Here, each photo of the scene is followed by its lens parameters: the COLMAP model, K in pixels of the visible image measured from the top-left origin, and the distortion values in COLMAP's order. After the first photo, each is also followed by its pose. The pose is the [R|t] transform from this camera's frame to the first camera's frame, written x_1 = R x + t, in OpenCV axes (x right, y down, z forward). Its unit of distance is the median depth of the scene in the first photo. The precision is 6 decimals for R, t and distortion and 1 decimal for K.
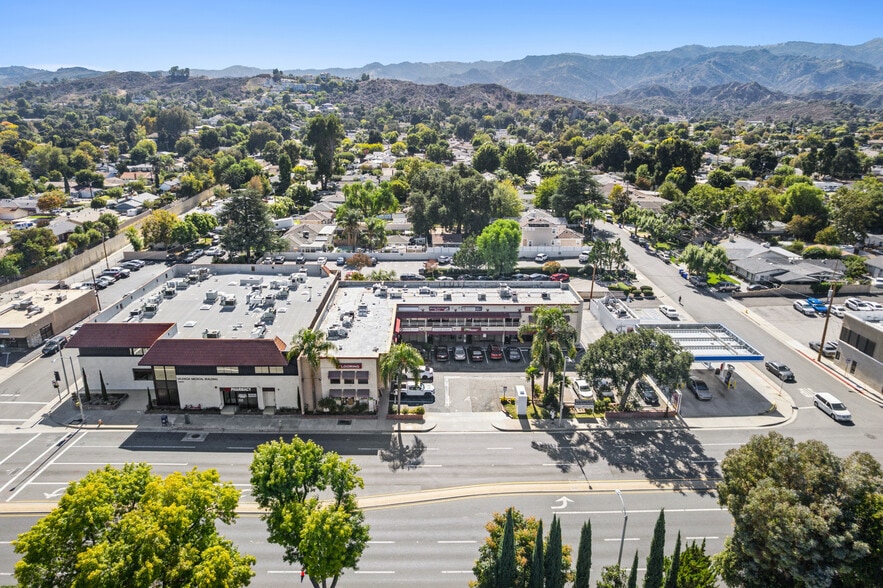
lens RADIAL K [[570.7, 0, 439.1], [0, 570.7, 290.9], [0, 0, 1]] dist [-0.073904, 0.067564]
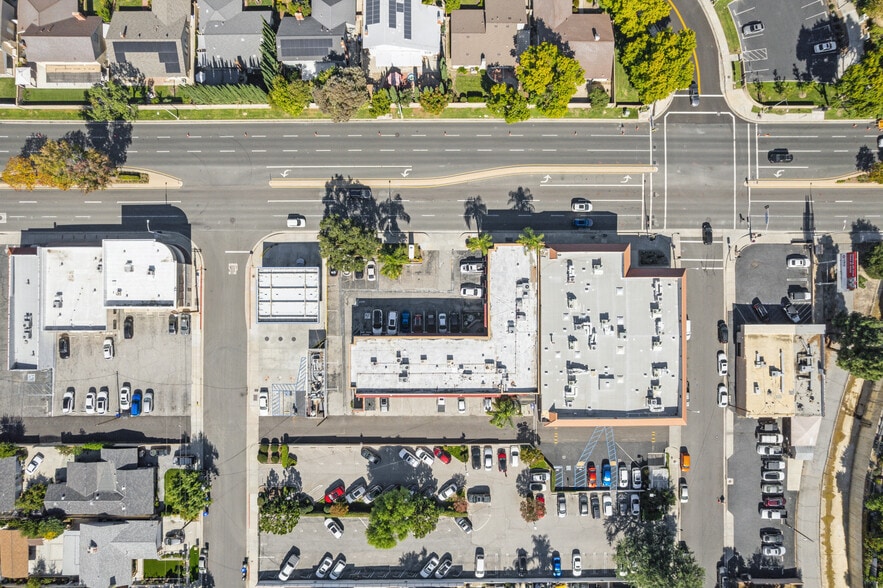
lens RADIAL K [[559.8, 0, 441.5], [0, 559.8, 294.0], [0, 0, 1]] dist [-0.071985, 0.065612]
pose [[-0.999751, -0.021093, -0.007334, 0.048482], [-0.000839, -0.292716, 0.956199, -1.220910], [-0.022316, 0.955967, 0.292626, 0.502588]]
